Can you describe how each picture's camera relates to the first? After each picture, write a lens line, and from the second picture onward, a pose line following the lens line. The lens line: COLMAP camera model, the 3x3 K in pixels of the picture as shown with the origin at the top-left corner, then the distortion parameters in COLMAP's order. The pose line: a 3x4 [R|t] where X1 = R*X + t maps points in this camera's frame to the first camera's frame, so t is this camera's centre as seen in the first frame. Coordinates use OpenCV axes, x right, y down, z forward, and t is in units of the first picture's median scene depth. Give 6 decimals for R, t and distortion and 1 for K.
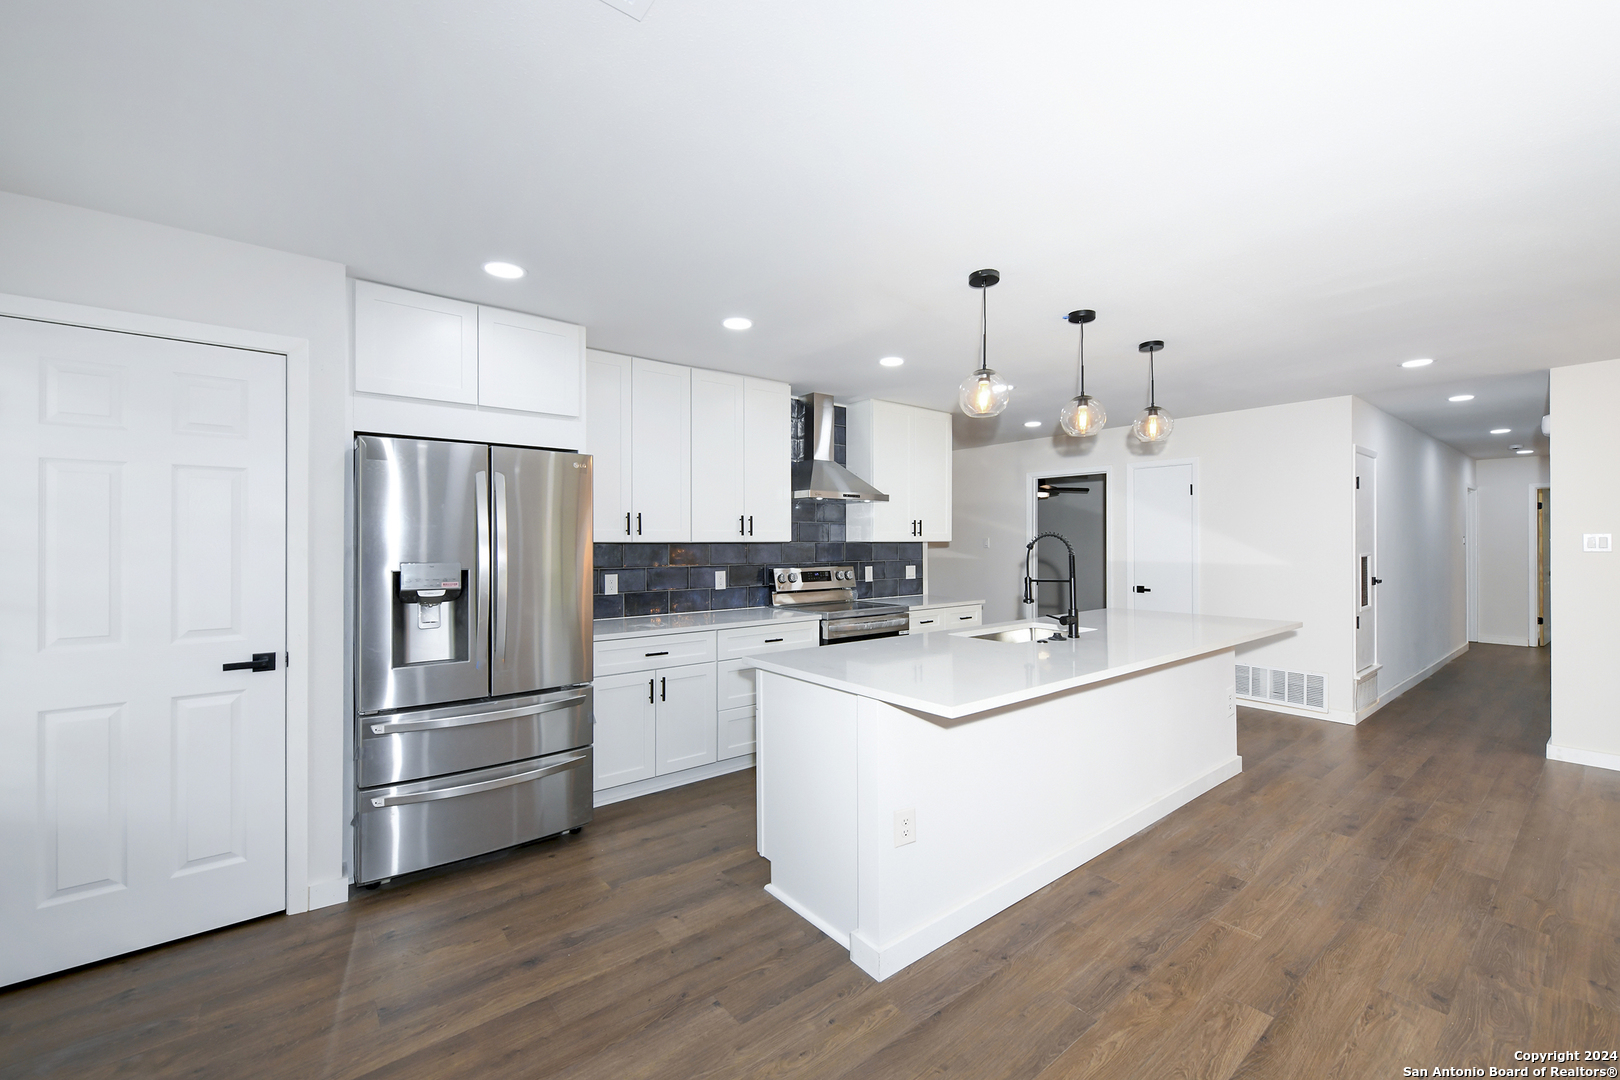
lens RADIAL K [[657.3, 0, 810.0], [0, 657.3, 540.0], [0, 0, 1]] dist [-0.001443, -0.000056]
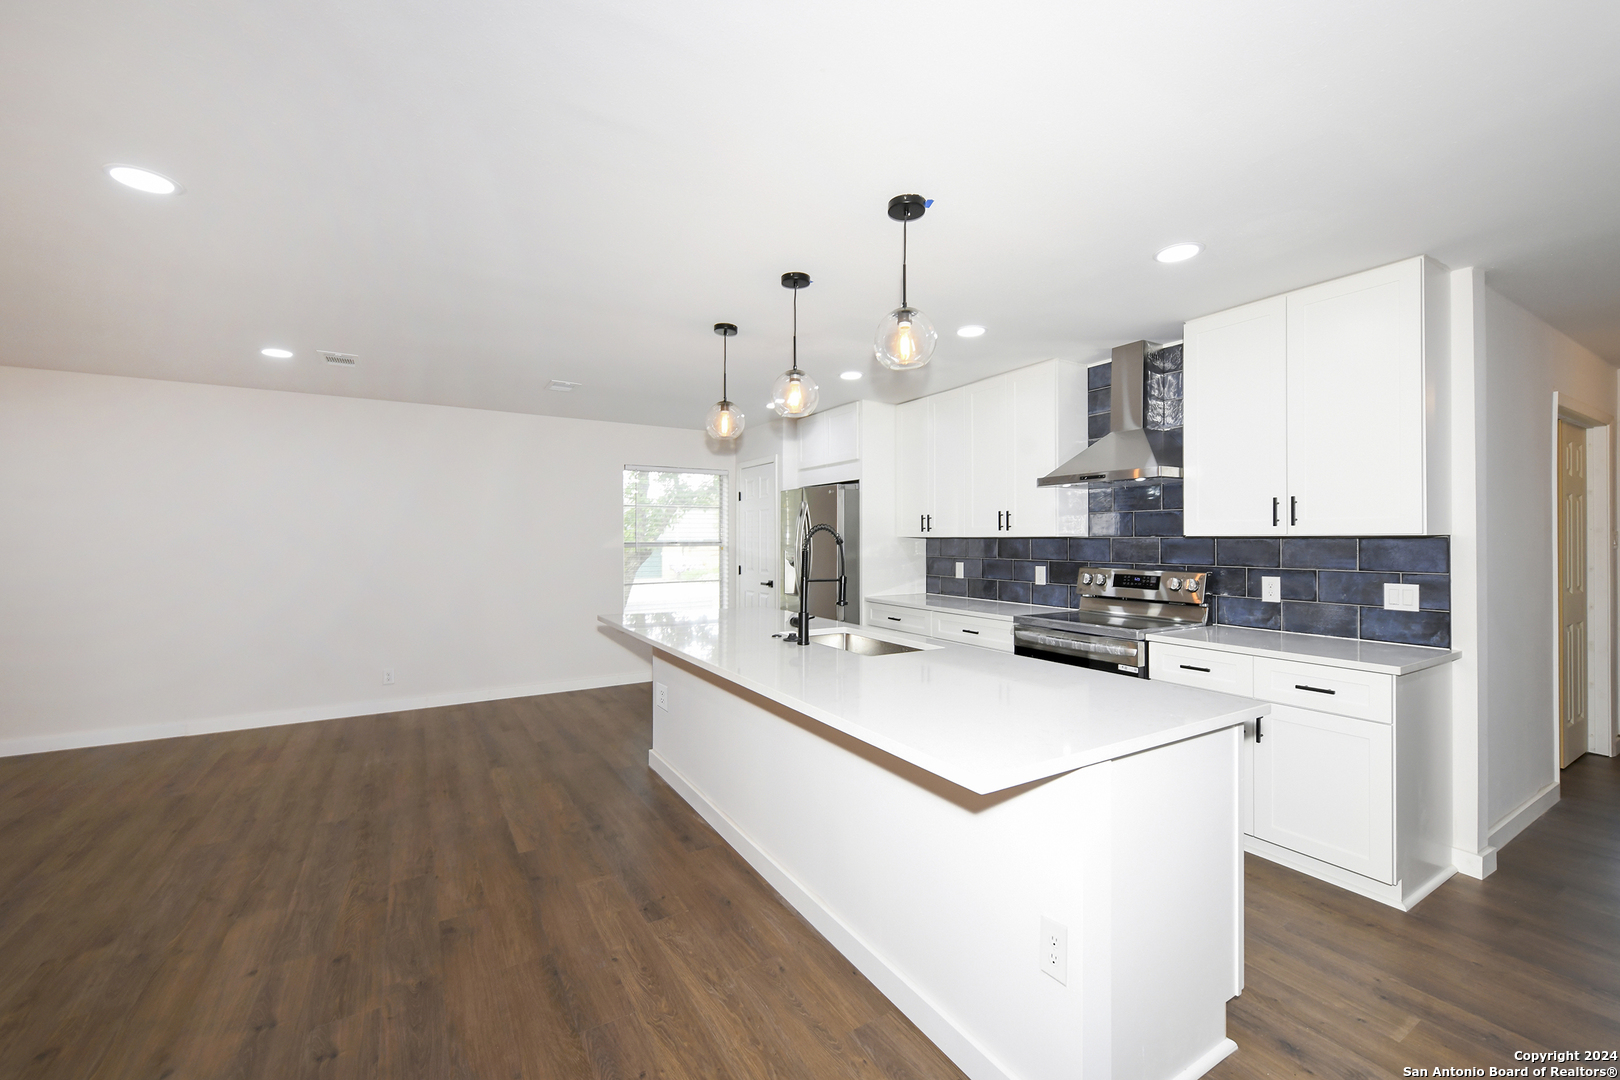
lens RADIAL K [[653.2, 0, 813.8], [0, 653.2, 536.2], [0, 0, 1]] dist [0.001853, -0.000113]
pose [[-0.123727, 0.000111, -0.992316, 1.111998], [0.005058, 0.999987, -0.000519, 0.001058], [0.992303, -0.005084, -0.123726, 0.979999]]
